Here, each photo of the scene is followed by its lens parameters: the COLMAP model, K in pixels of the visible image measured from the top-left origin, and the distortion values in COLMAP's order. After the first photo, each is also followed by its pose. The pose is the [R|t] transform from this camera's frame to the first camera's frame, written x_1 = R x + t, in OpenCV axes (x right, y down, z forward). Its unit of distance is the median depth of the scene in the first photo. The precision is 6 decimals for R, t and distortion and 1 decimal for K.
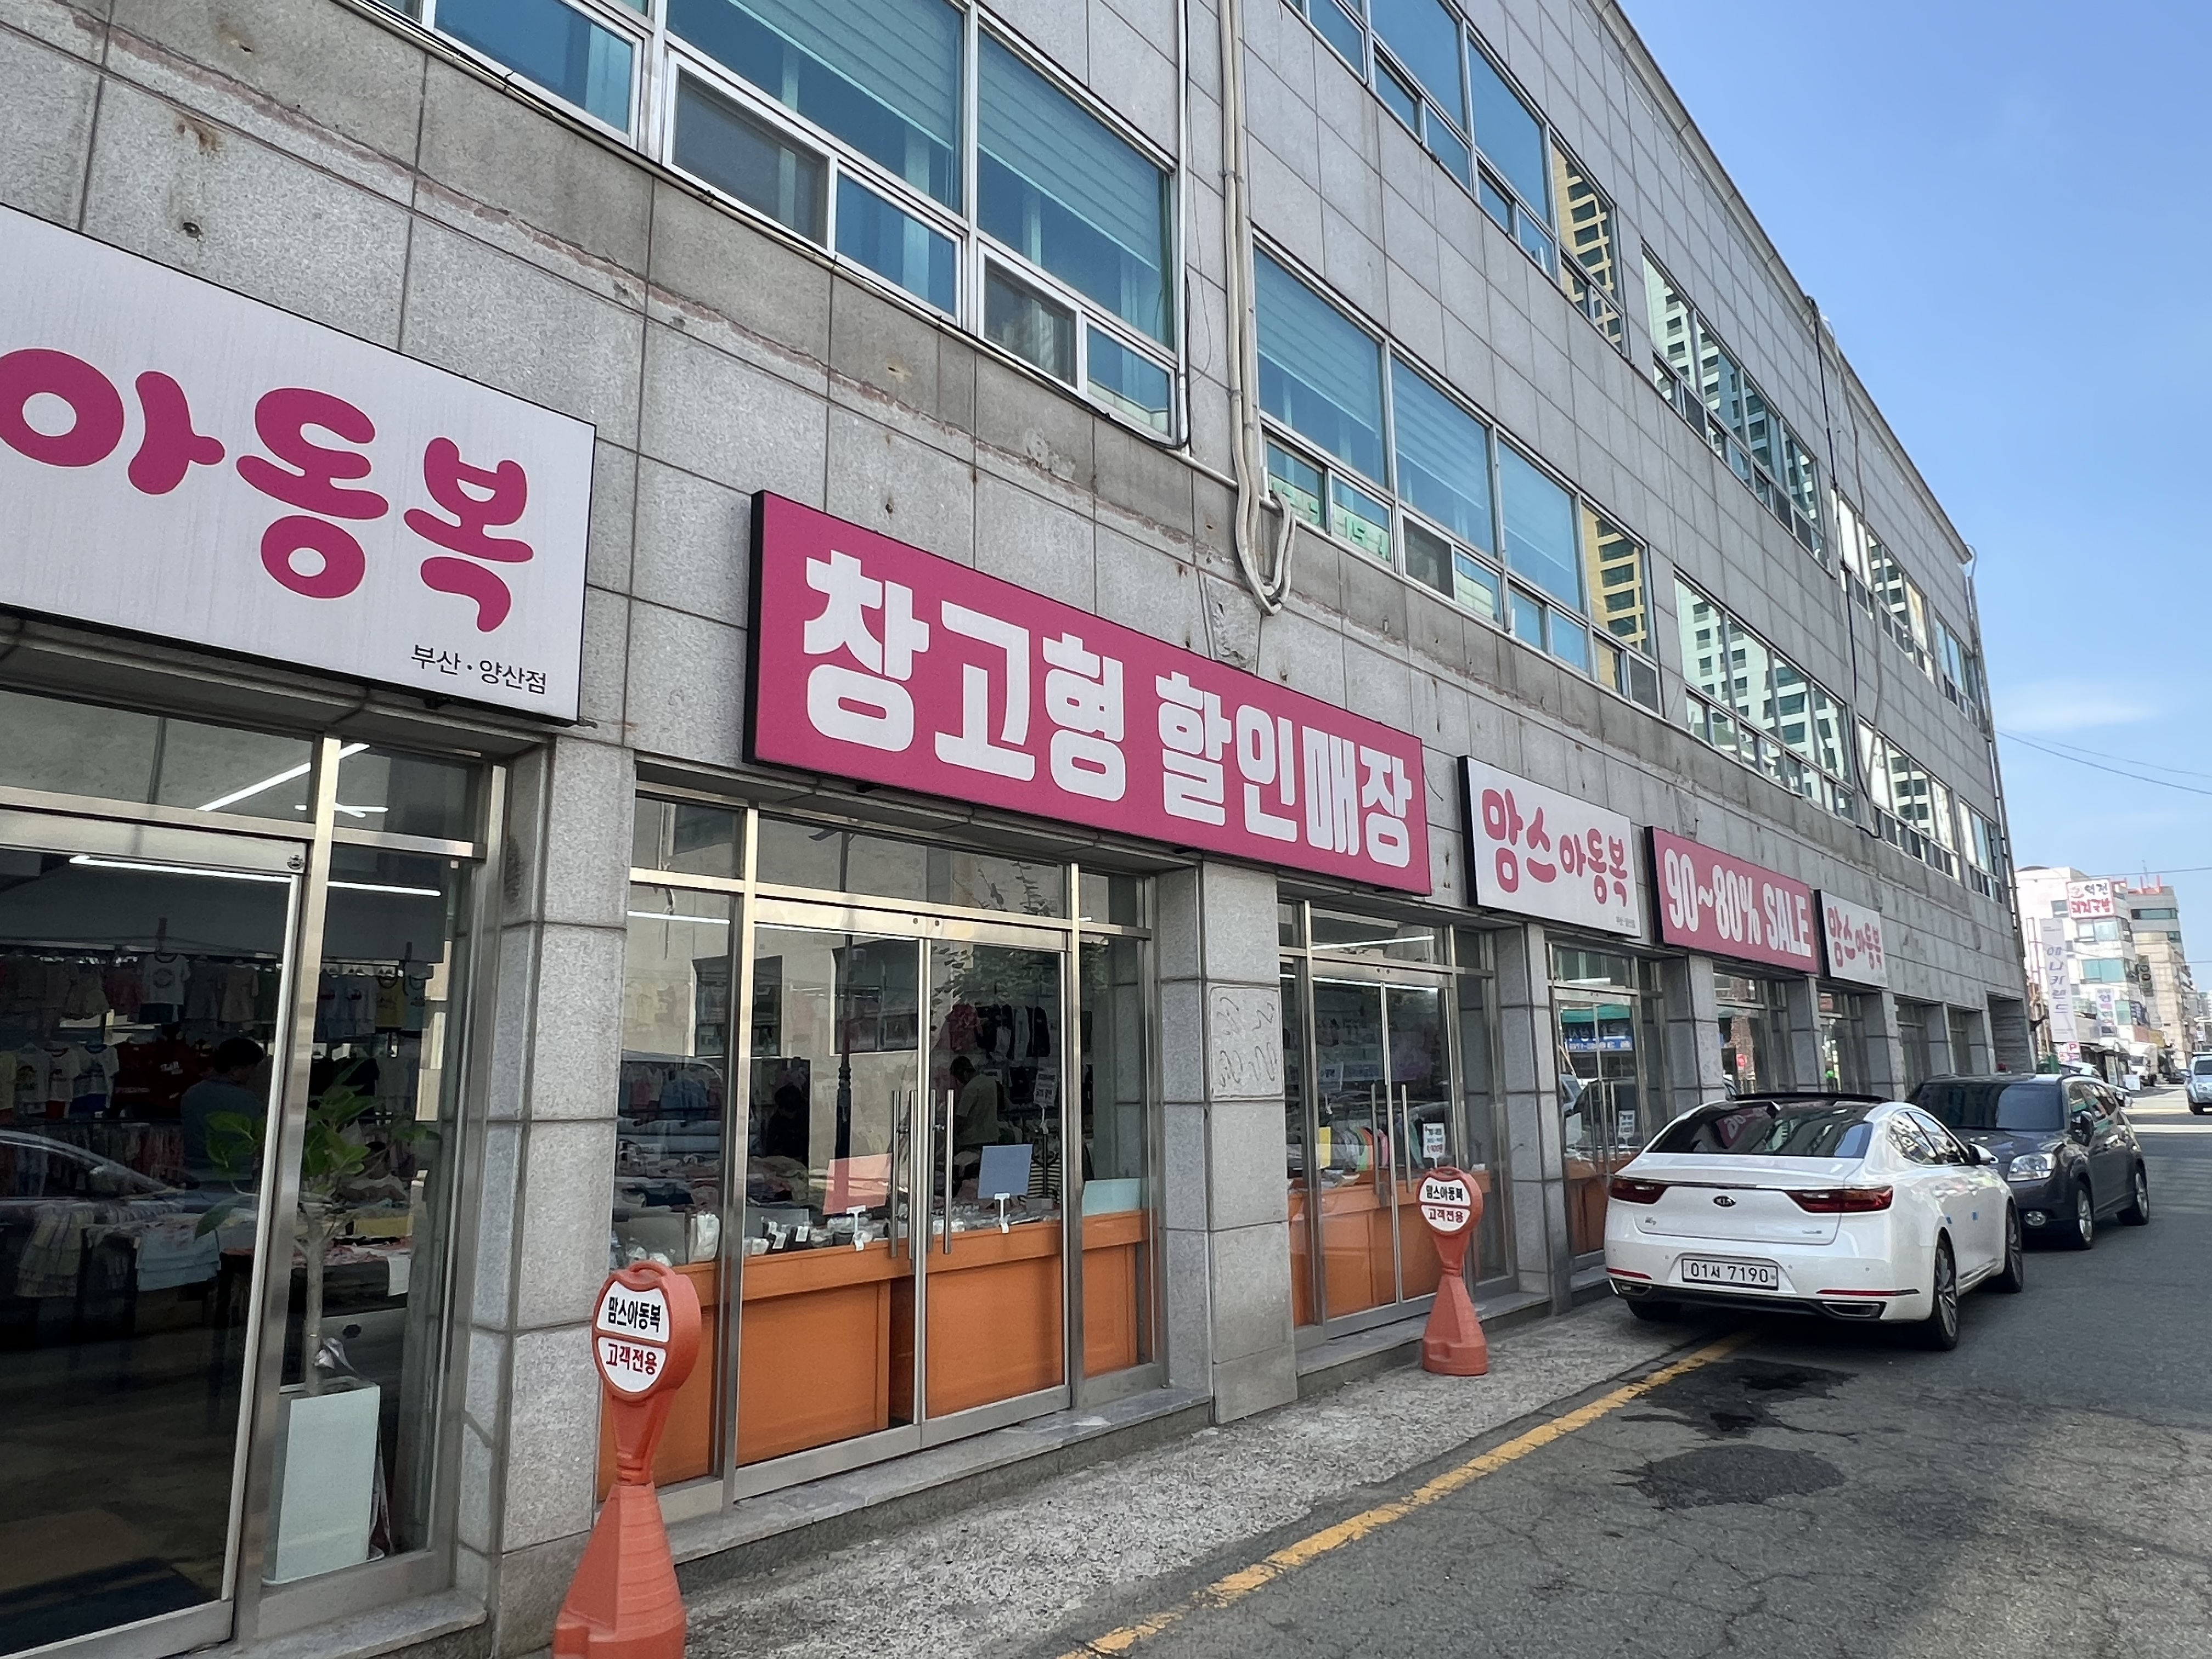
lens RADIAL K [[1350.4, 0, 1096.1], [0, 1350.4, 820.6], [0, 0, 1]] dist [0.001021, -0.002492]
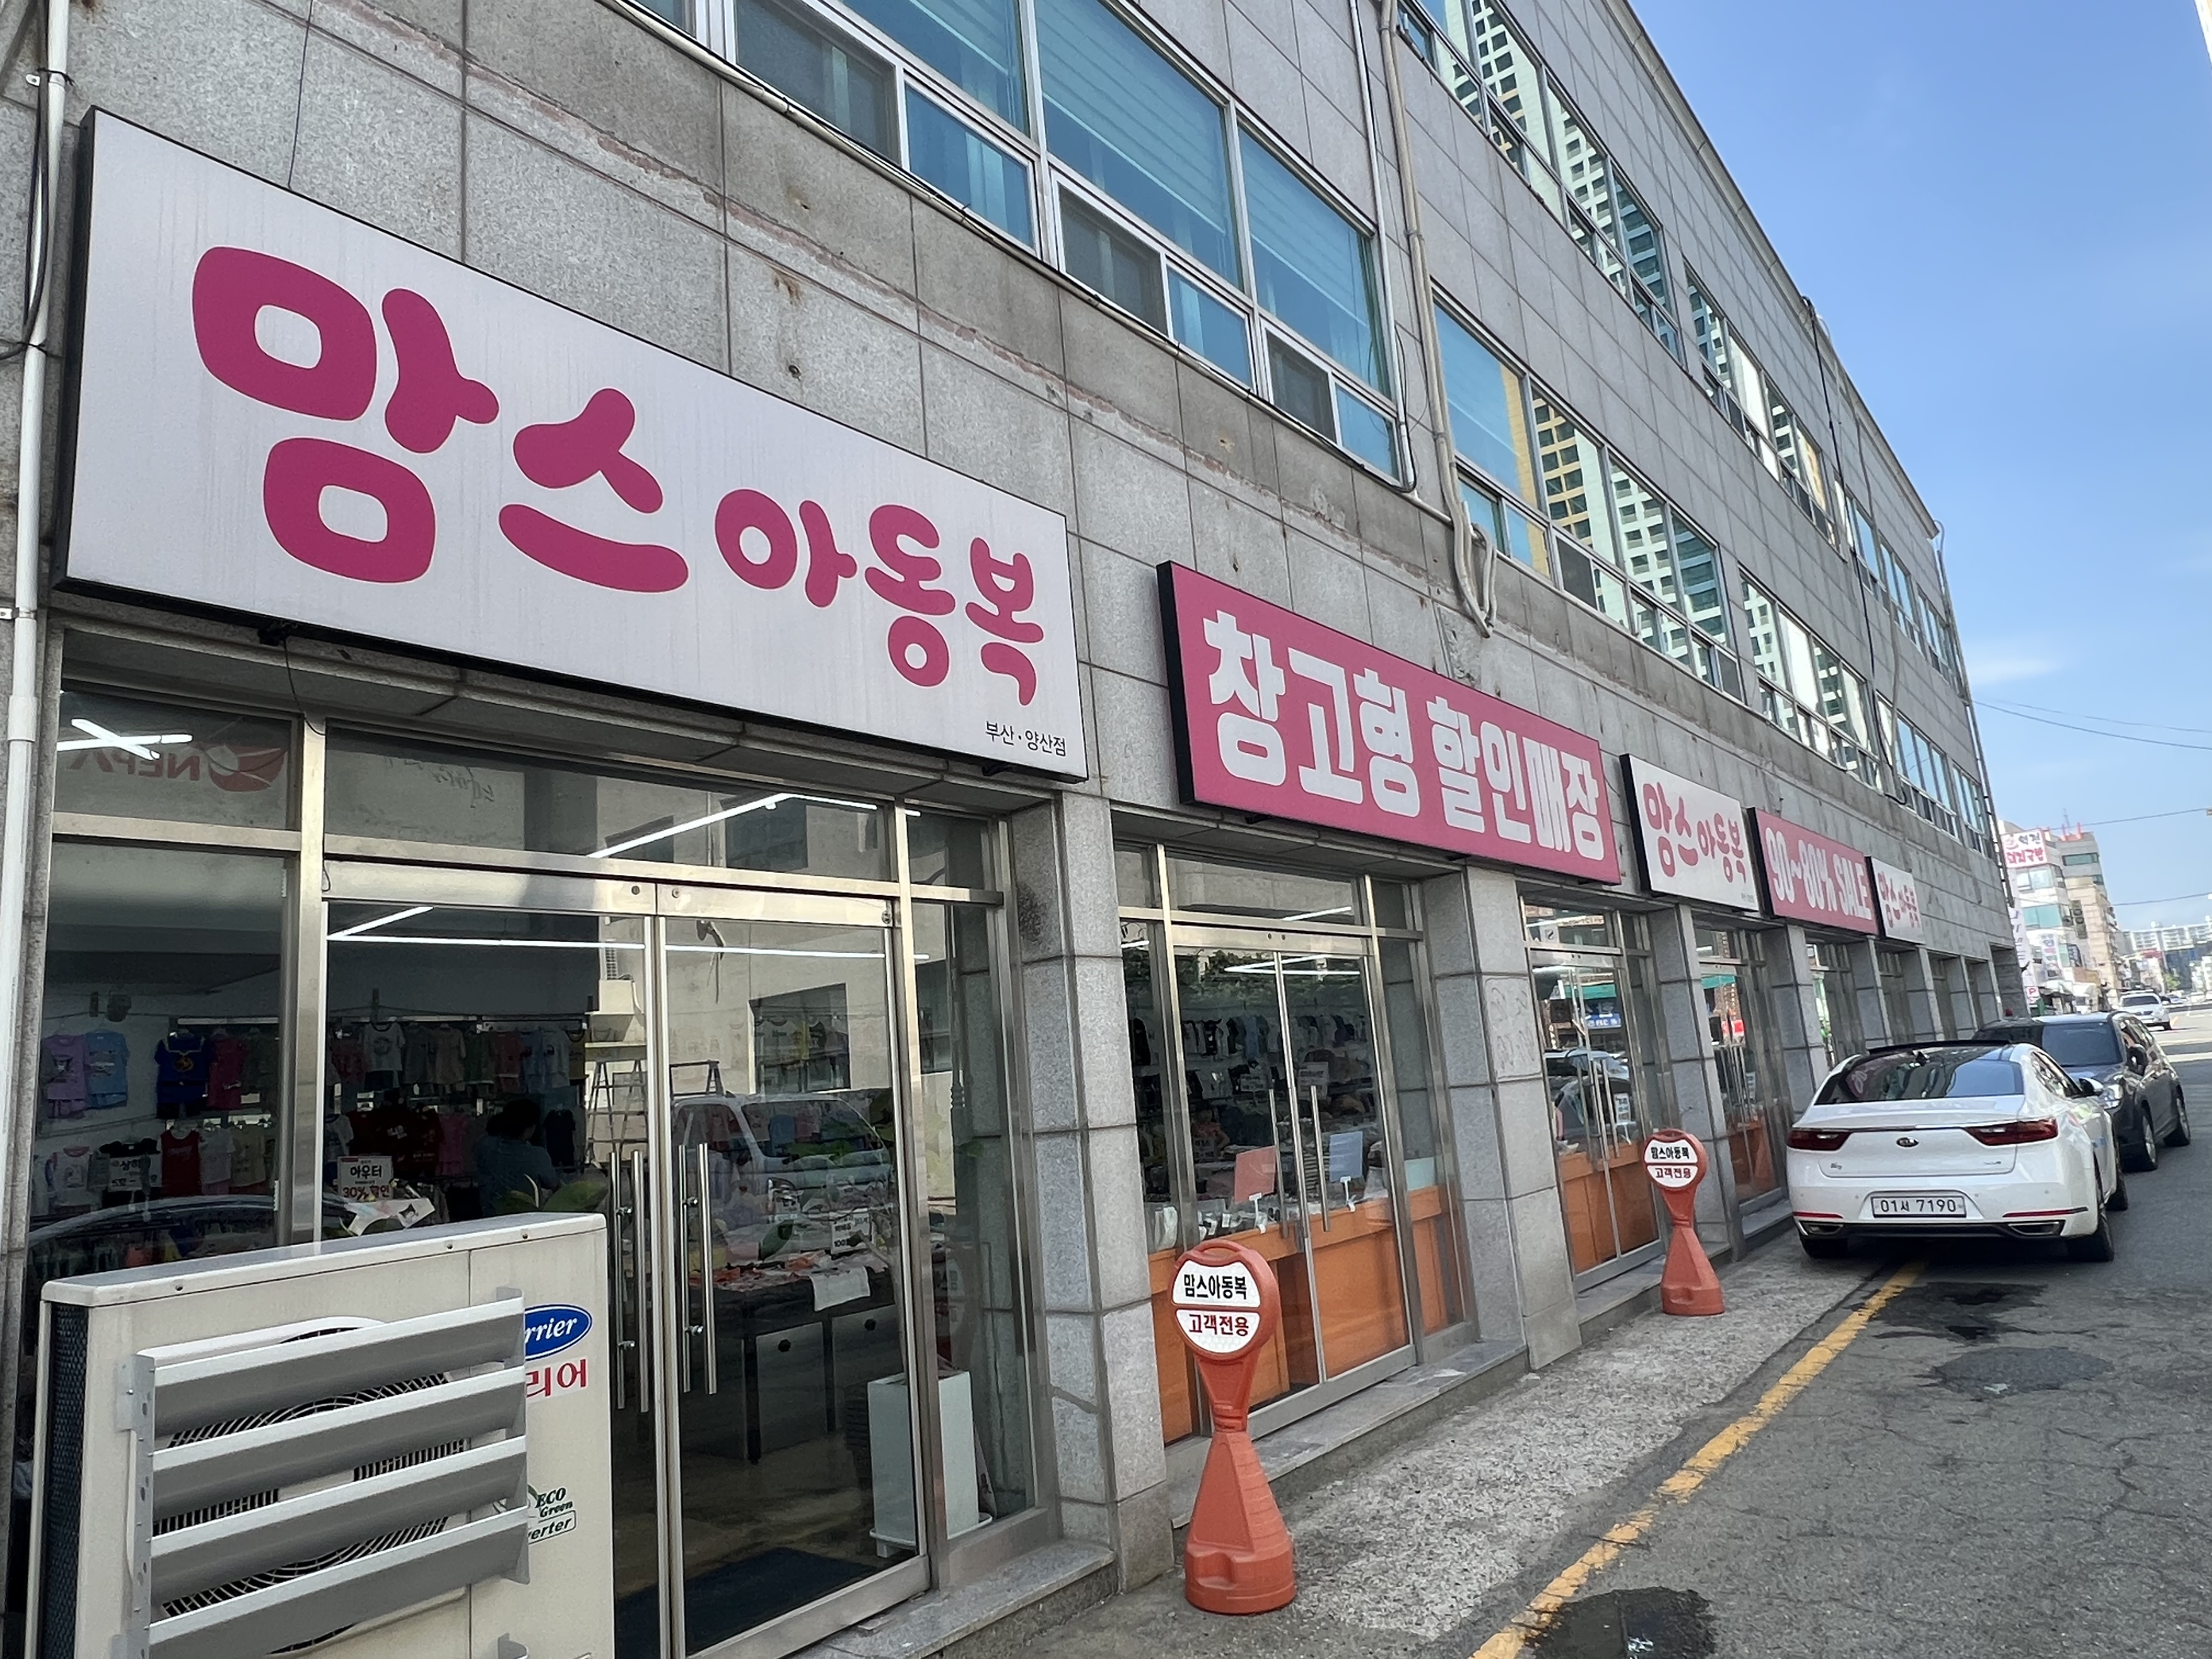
lens RADIAL K [[1350.4, 0, 1117.5], [0, 1350.4, 839.2], [0, 0, 1]] dist [0.001021, -0.002492]
pose [[0.996679, -0.064293, 0.049967, -0.267751], [0.064057, 0.997926, 0.006310, -0.017713], [-0.050269, -0.003088, 0.998731, -0.088371]]
